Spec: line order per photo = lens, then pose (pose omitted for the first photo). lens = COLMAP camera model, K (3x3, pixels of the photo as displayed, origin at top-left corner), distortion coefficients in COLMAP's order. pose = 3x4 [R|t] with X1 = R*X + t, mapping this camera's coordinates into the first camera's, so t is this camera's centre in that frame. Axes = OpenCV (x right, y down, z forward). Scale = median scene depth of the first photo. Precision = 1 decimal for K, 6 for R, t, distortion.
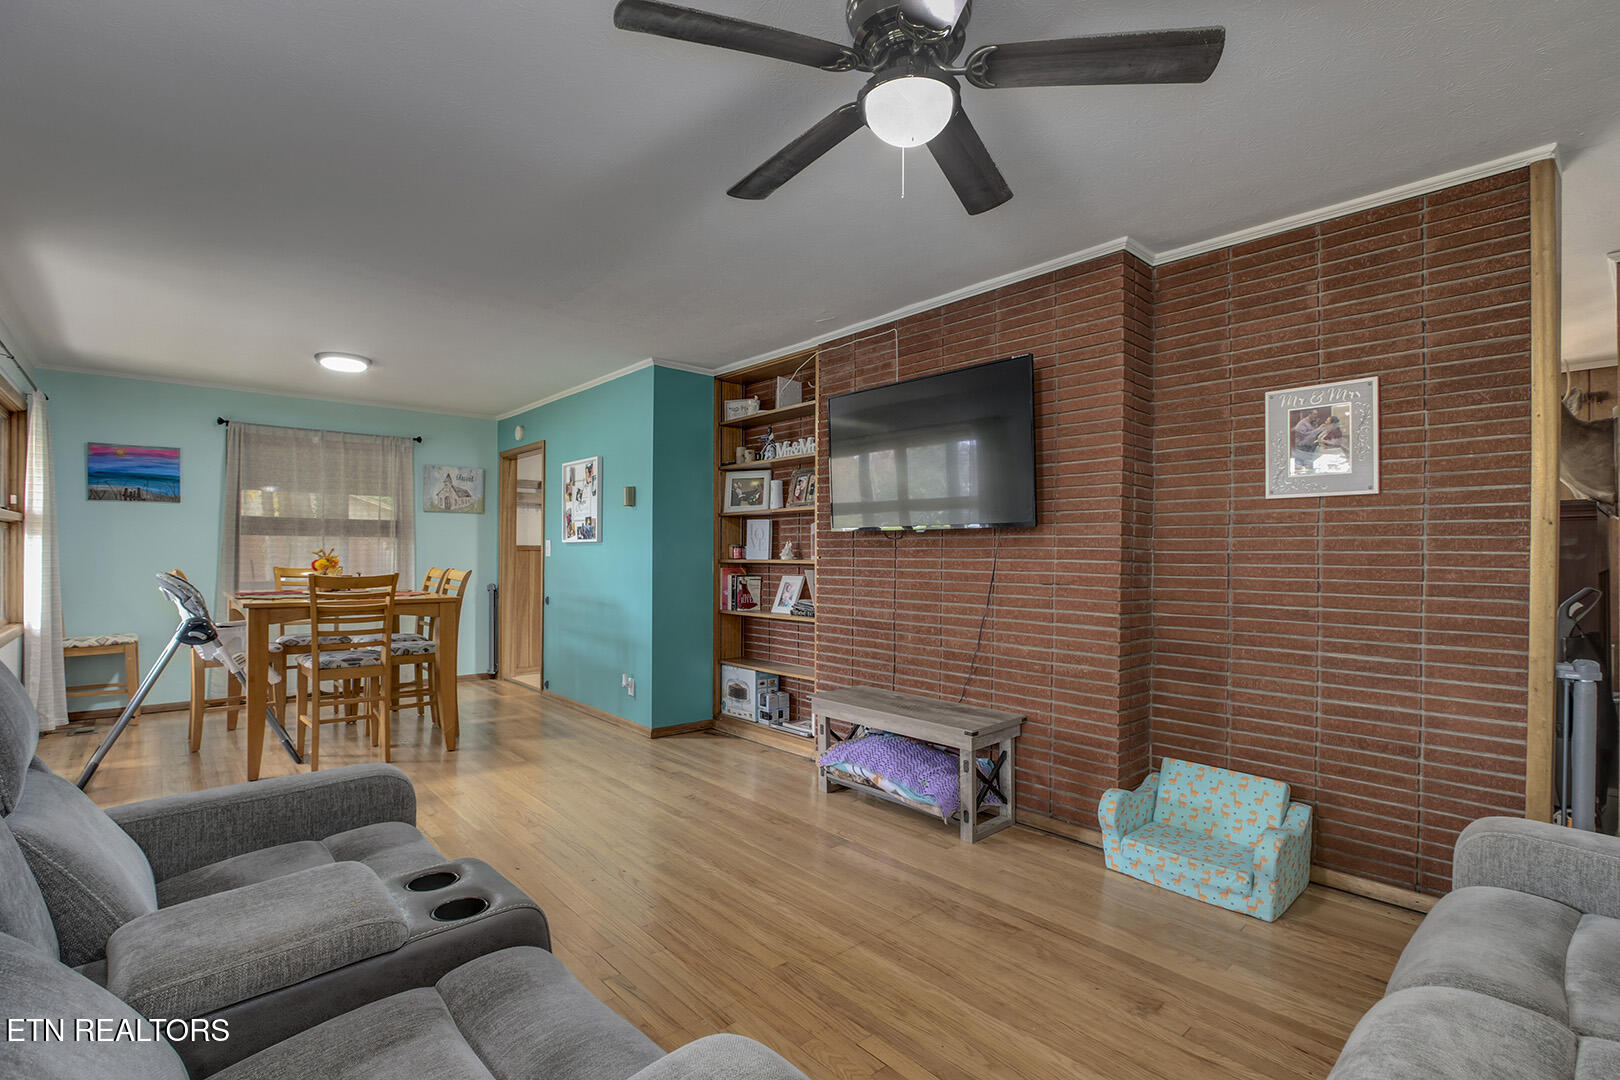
lens RADIAL K [[753.4, 0, 815.4], [0, 753.4, 552.1], [0, 0, 1]] dist [-0.025548, 0.002638]
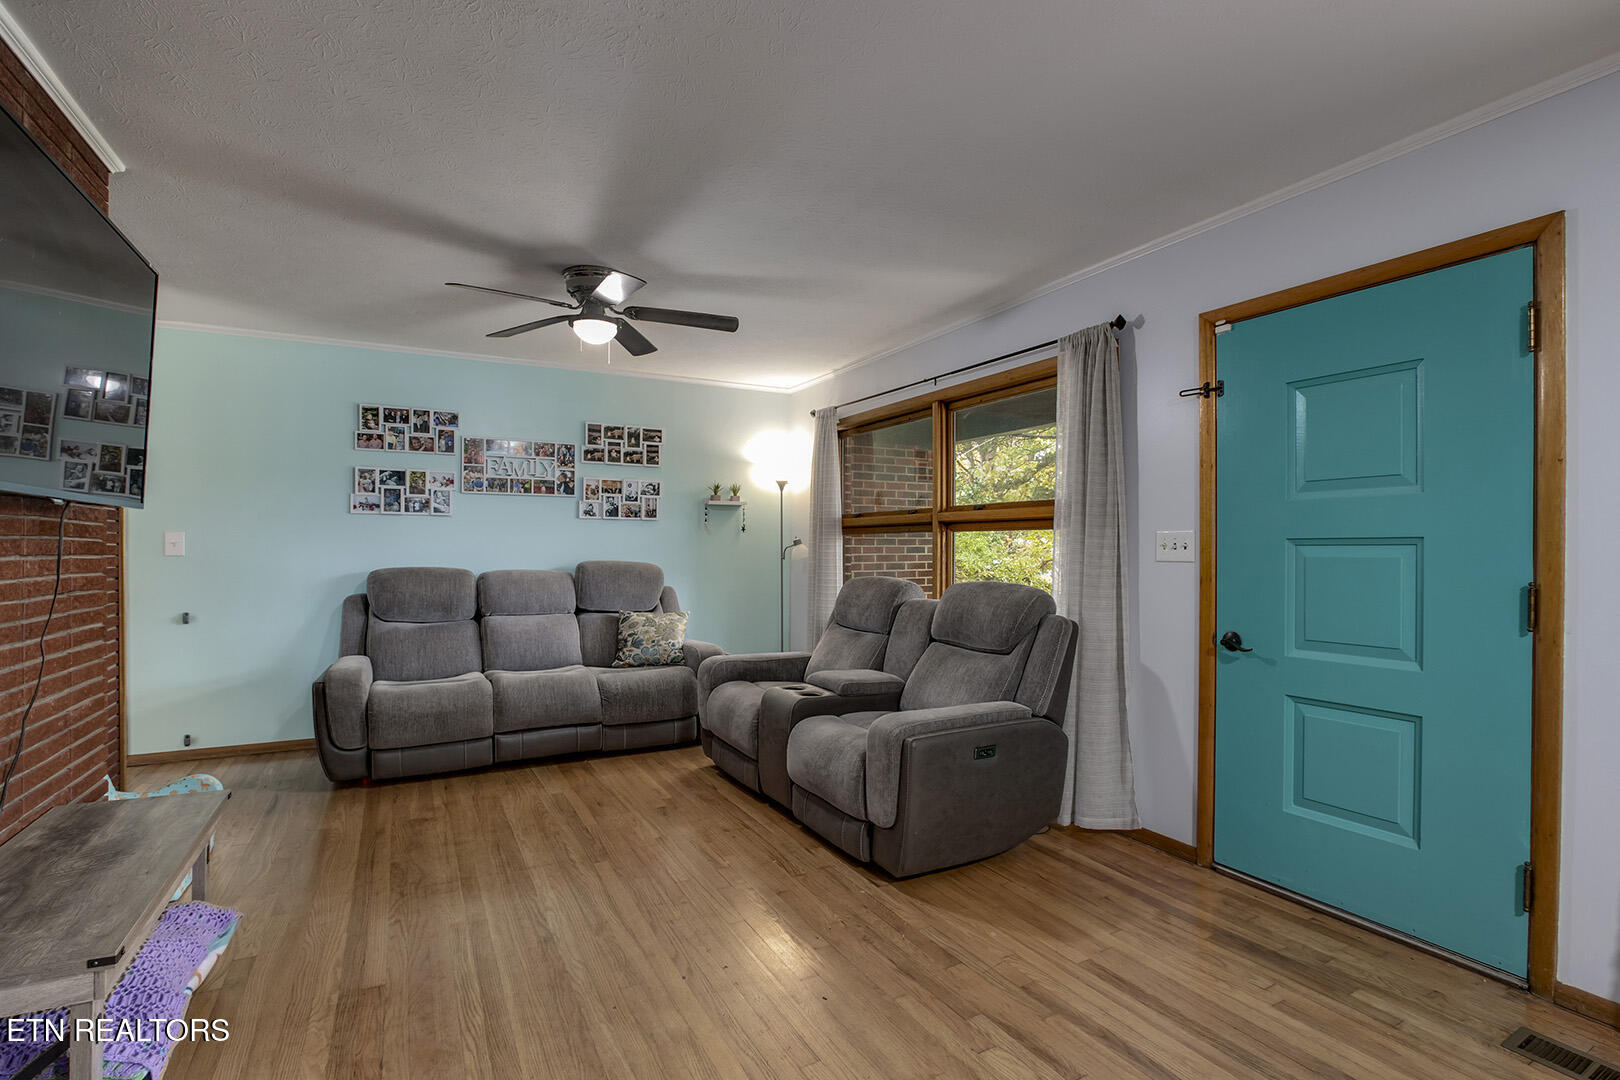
lens RADIAL K [[753.4, 0, 807.1], [0, 753.4, 549.0], [0, 0, 1]] dist [-0.025548, 0.002638]
pose [[-0.970409, -0.009834, 0.241266, -0.304988], [-0.009507, 0.999952, 0.002522, -0.002529], [-0.241279, 0.000154, -0.970456, 0.937309]]
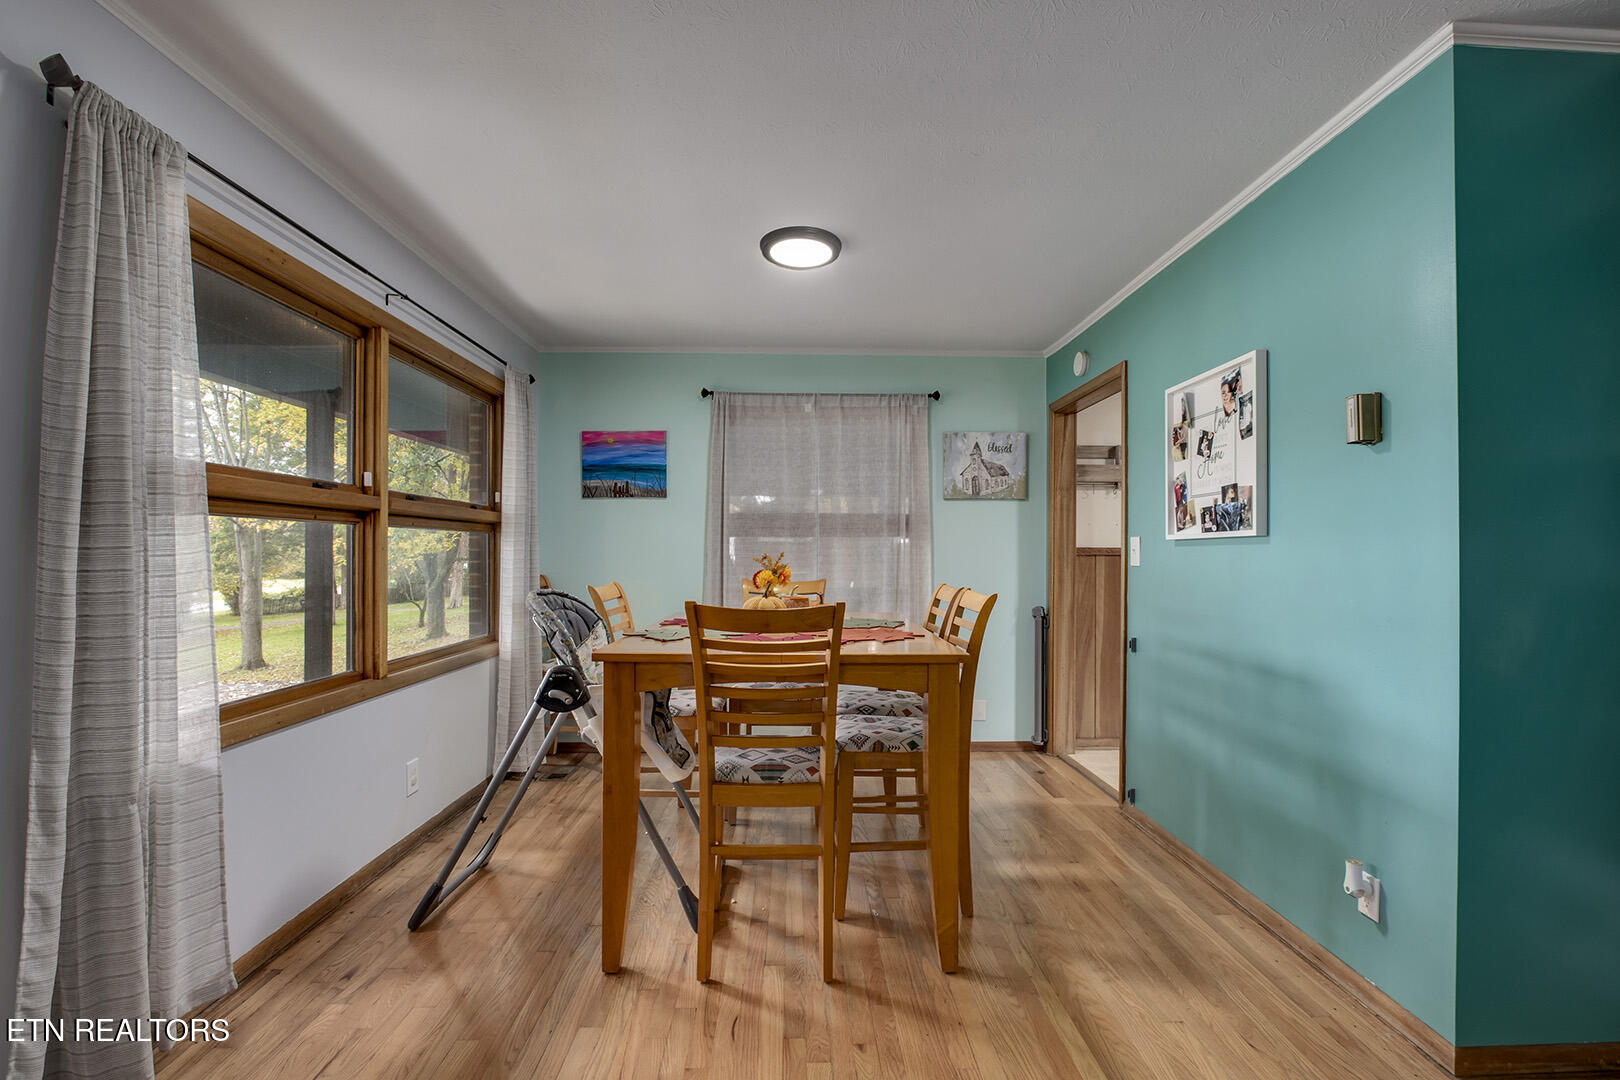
lens RADIAL K [[753.4, 0, 805.9], [0, 753.4, 555.0], [0, 0, 1]] dist [-0.025548, 0.002638]
pose [[0.756066, -0.002657, -0.654490, -0.211146], [0.000805, 0.999995, -0.003130, -0.000856], [0.654495, 0.001840, 0.756064, 0.501960]]
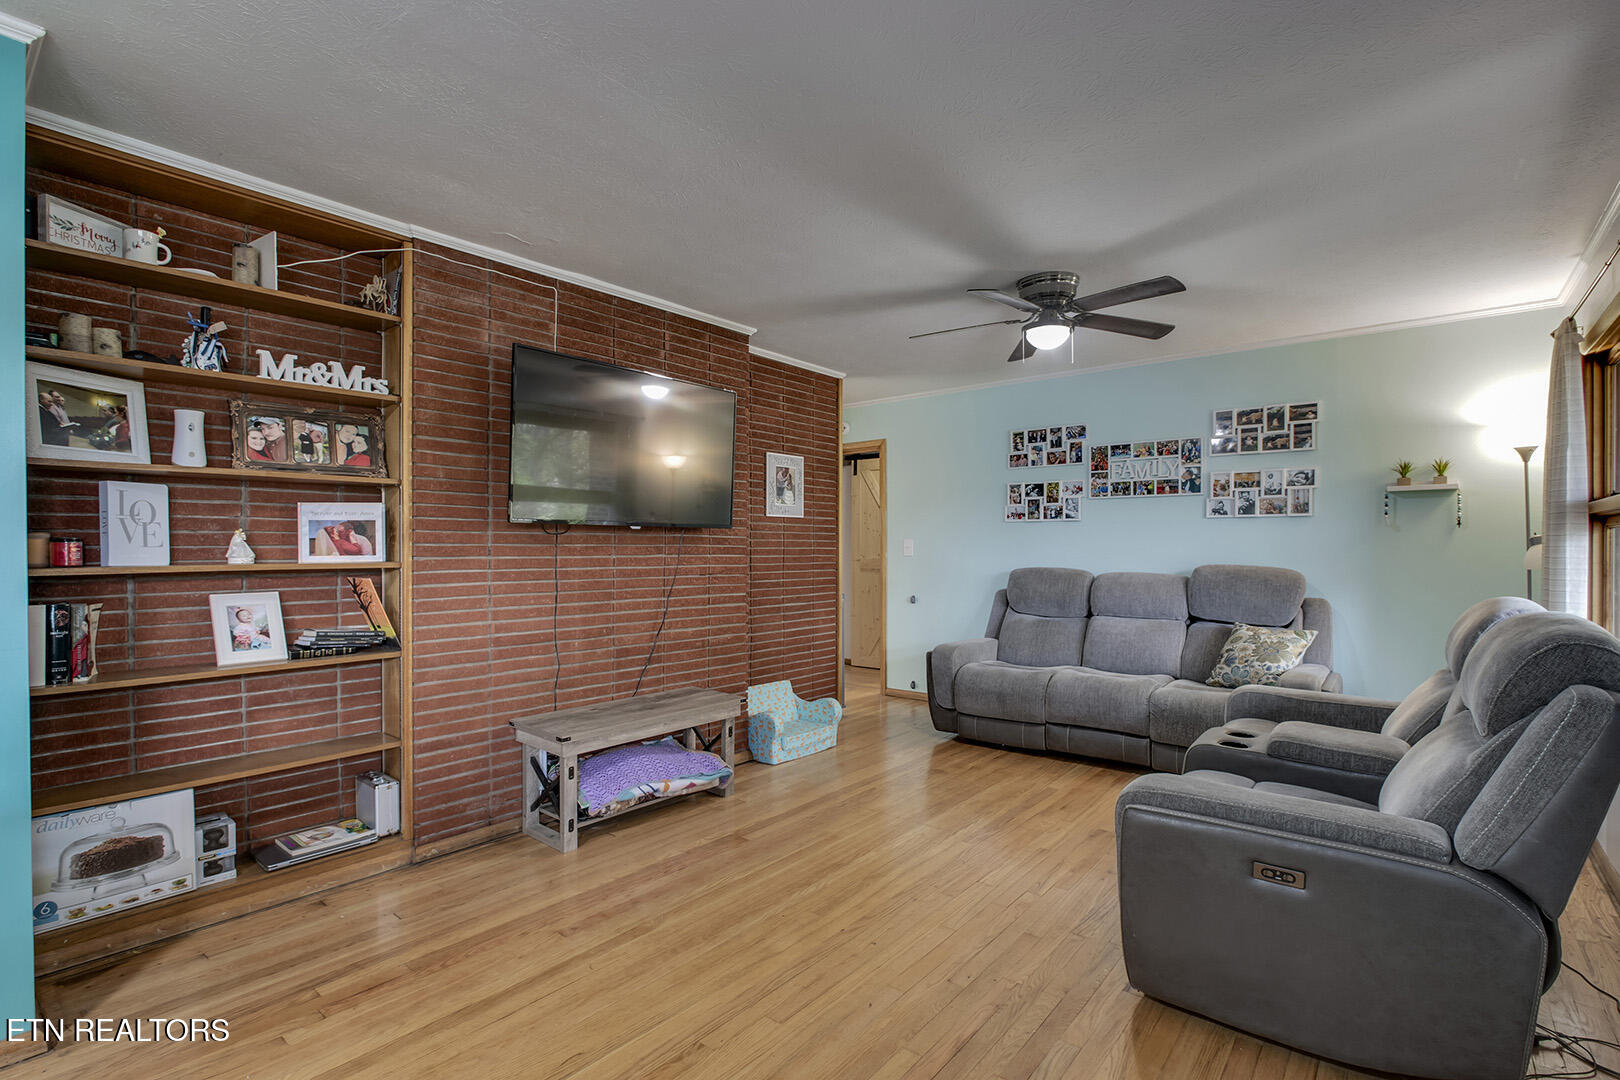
lens RADIAL K [[753.4, 0, 812.8], [0, 753.4, 547.9], [0, 0, 1]] dist [-0.025548, 0.002638]
pose [[-0.145539, -0.005488, 0.989337, -0.600295], [-0.002298, 0.999984, 0.005209, -0.005178], [-0.989350, -0.001515, -0.145549, 0.640497]]
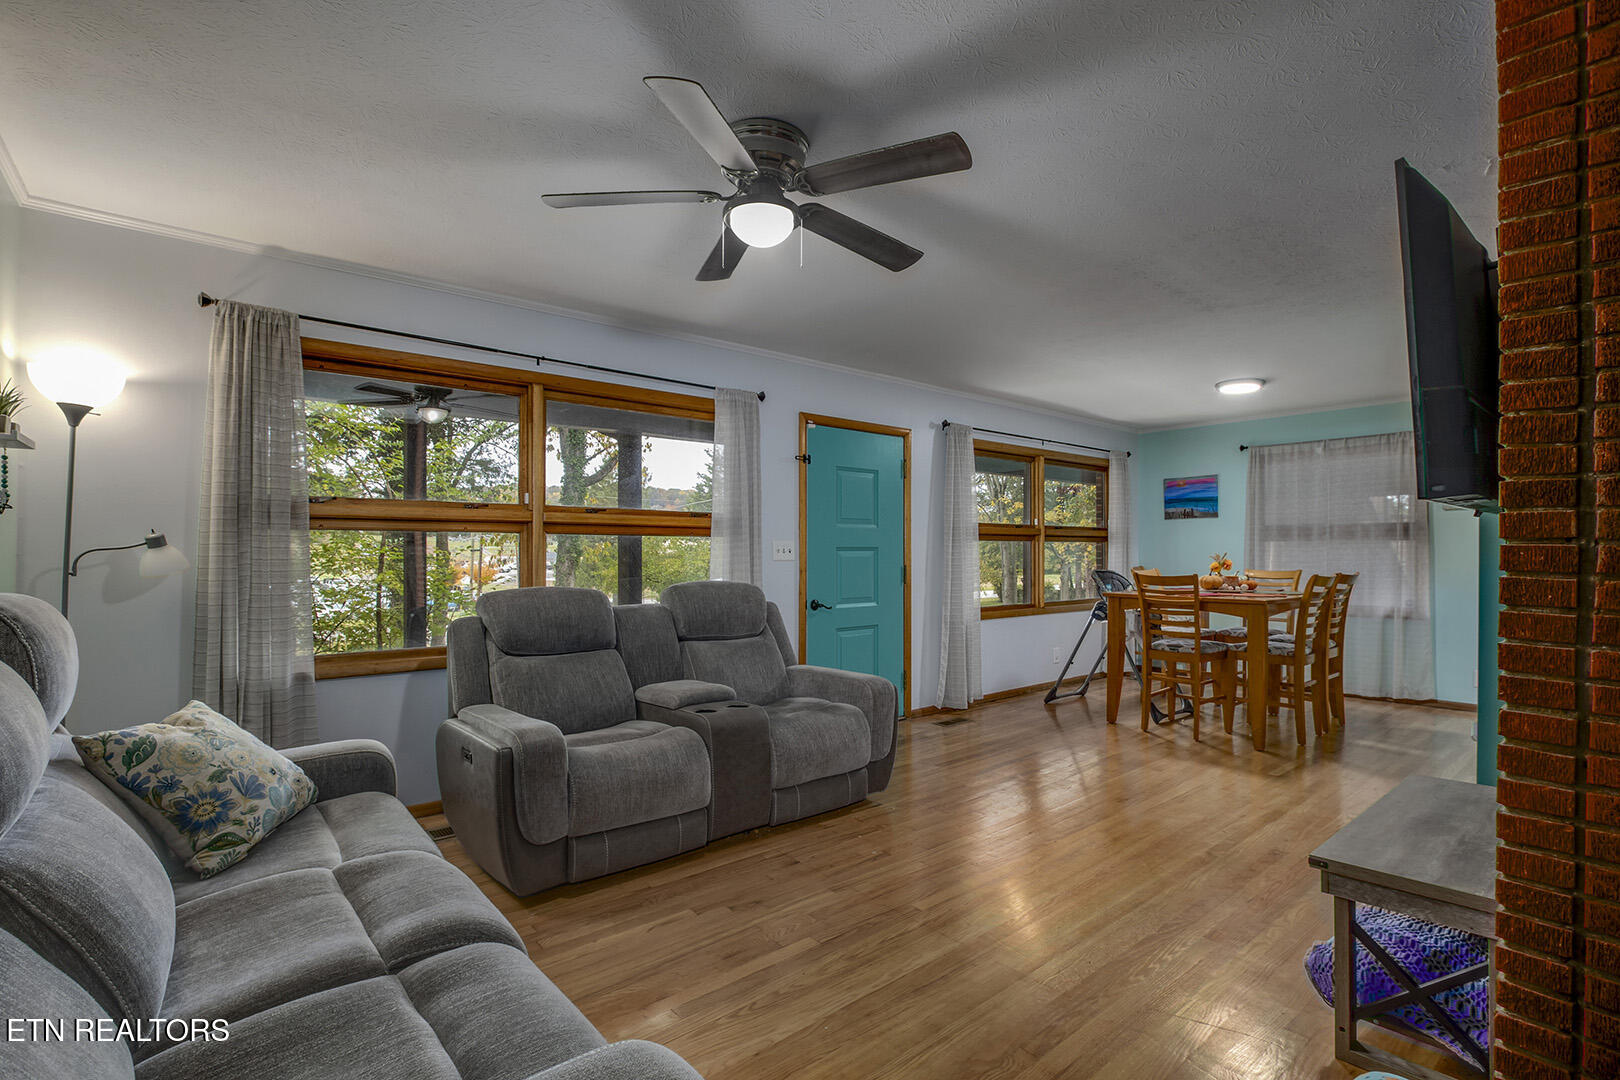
lens RADIAL K [[753.4, 0, 814.5], [0, 753.4, 546.8], [0, 0, 1]] dist [-0.025548, 0.002638]
pose [[-0.042063, -0.013845, -0.999019, 0.485752], [-0.000281, 0.999904, -0.013845, 0.002173], [0.999115, -0.000302, -0.042063, 0.380991]]
